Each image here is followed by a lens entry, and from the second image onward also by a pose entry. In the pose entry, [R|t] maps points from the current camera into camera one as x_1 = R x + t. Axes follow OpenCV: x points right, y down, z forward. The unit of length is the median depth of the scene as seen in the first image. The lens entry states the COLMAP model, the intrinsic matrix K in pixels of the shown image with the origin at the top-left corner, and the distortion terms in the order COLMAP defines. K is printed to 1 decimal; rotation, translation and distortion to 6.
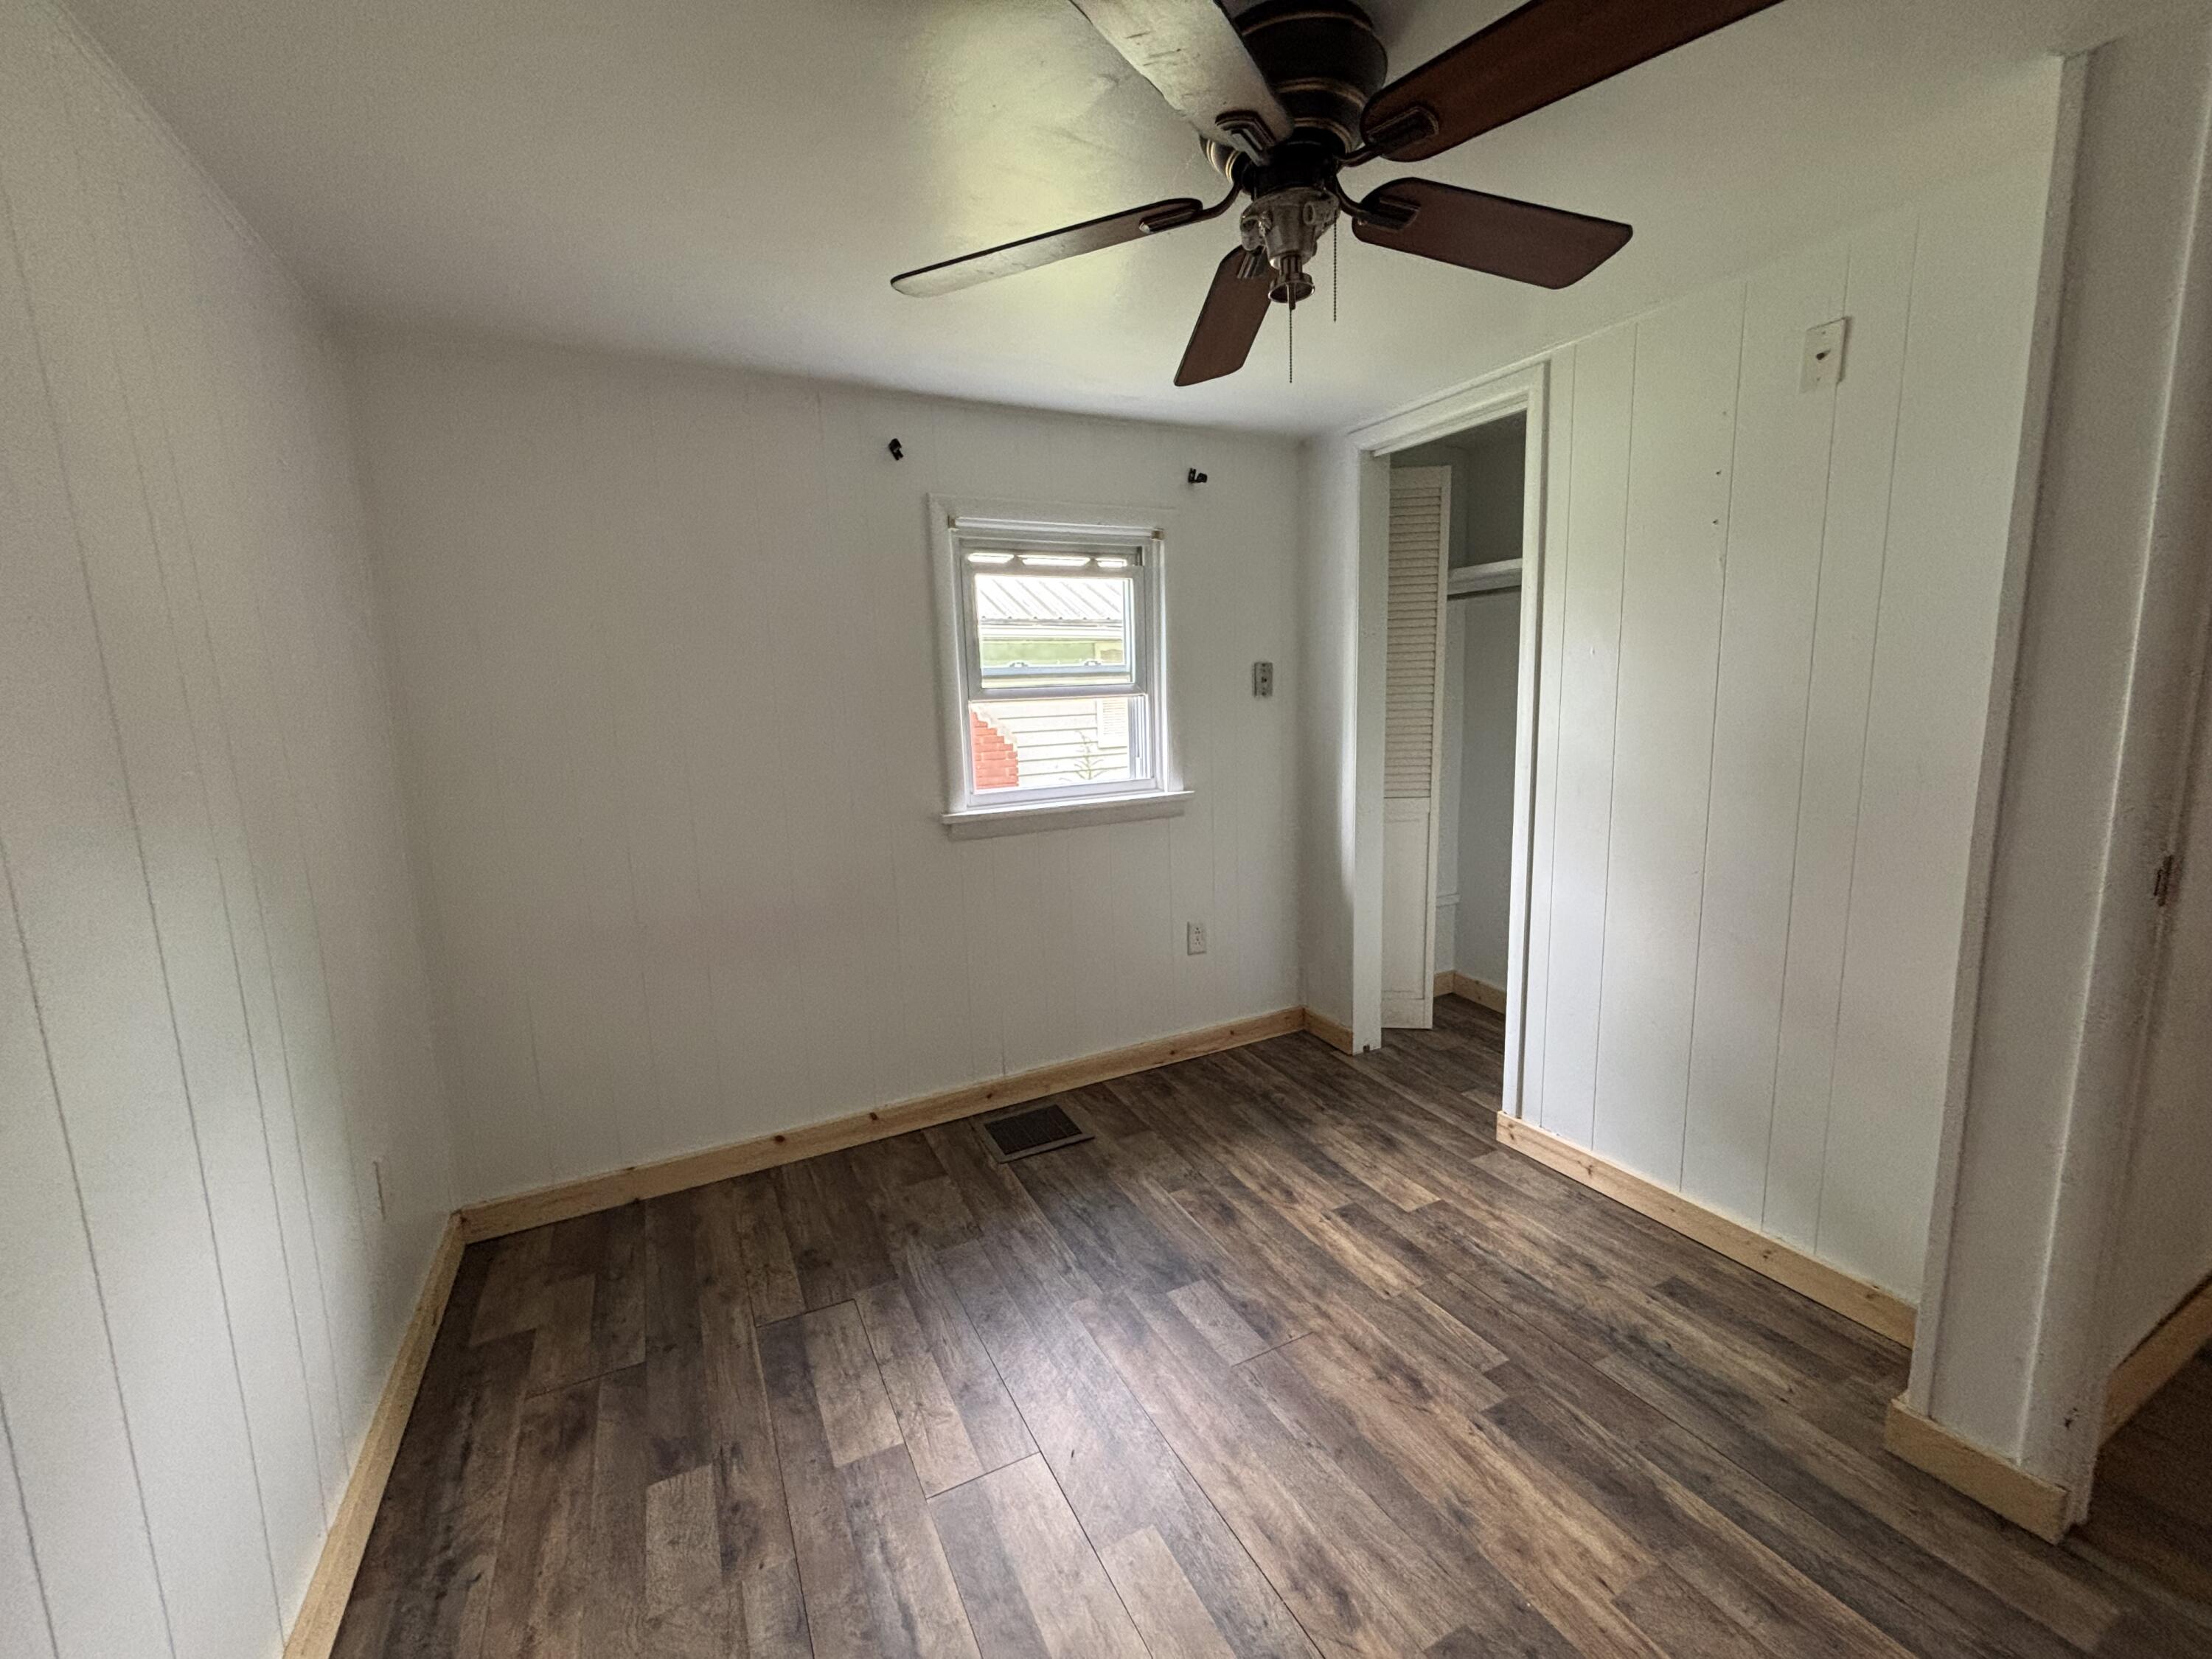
lens RADIAL K [[894.2, 0, 1106.6], [0, 894.2, 818.0], [0, 0, 1]] dist [-0.000328, 0.000984]
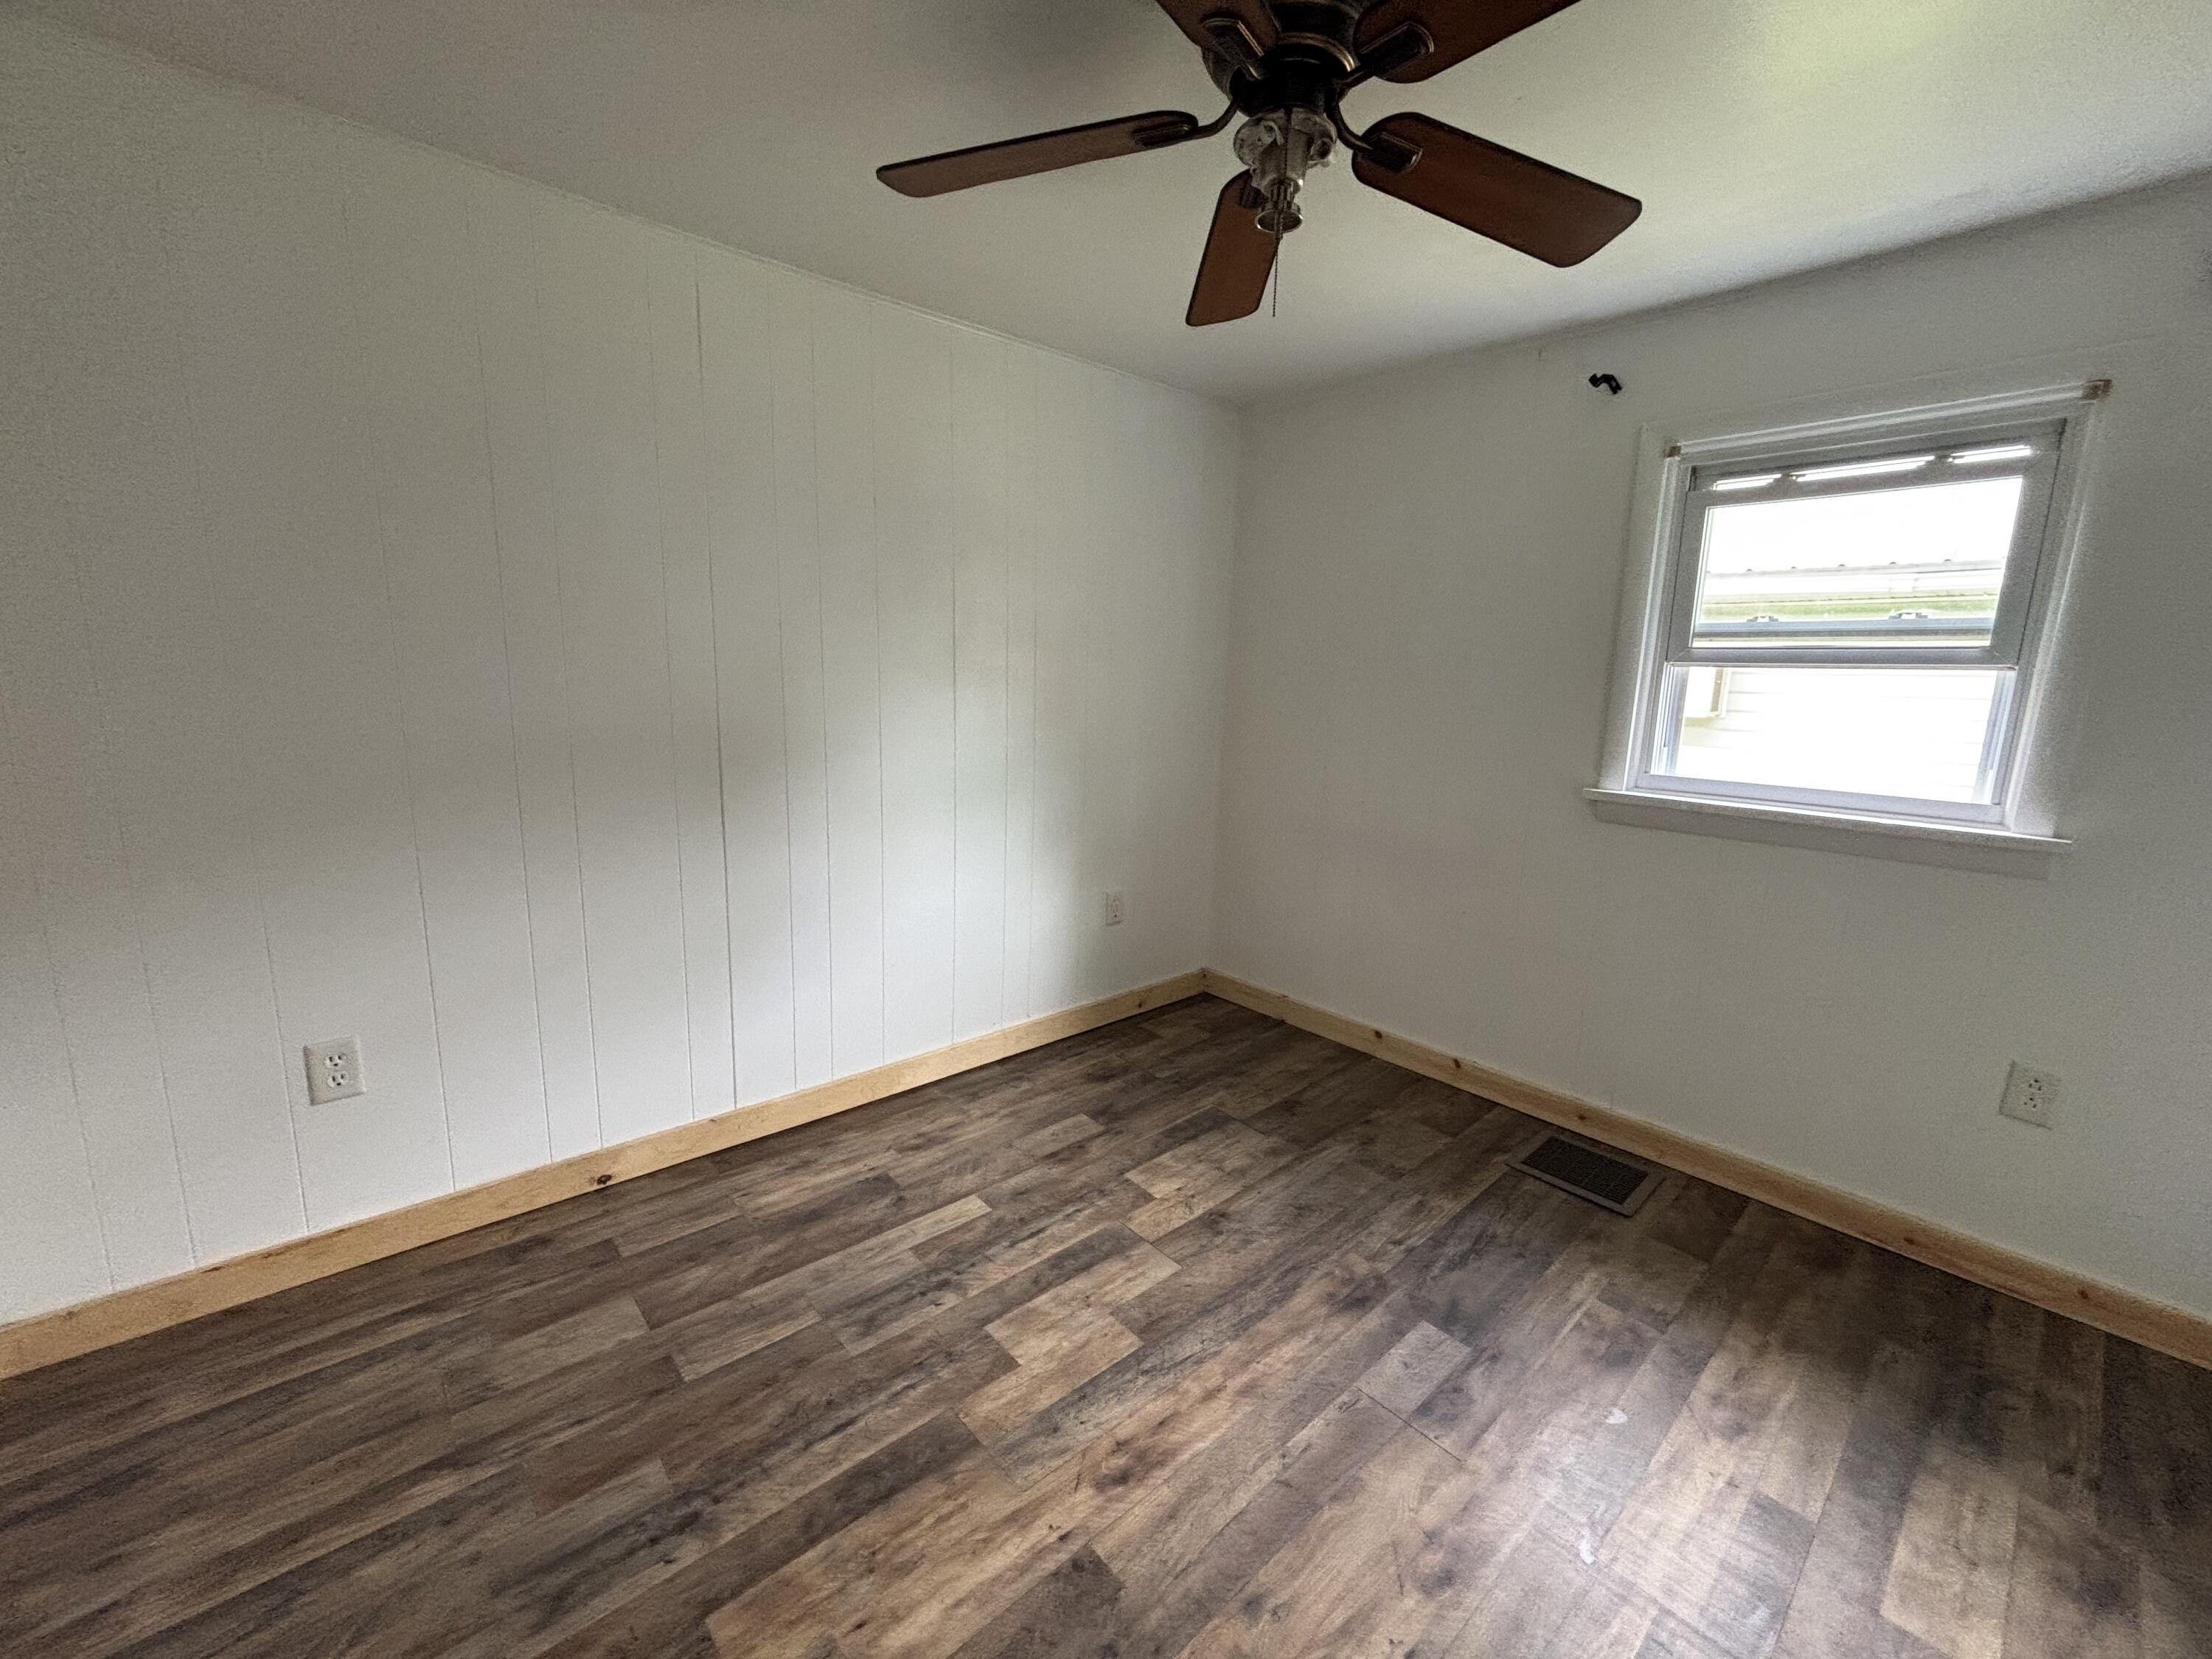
lens RADIAL K [[894.2, 0, 1104.6], [0, 894.2, 834.2], [0, 0, 1]] dist [-0.000328, 0.000984]
pose [[0.250339, 0.222156, -0.942326, 0.598505], [-0.165246, 0.968840, 0.184507, -0.050532], [0.953952, 0.109526, 0.279249, 0.315025]]
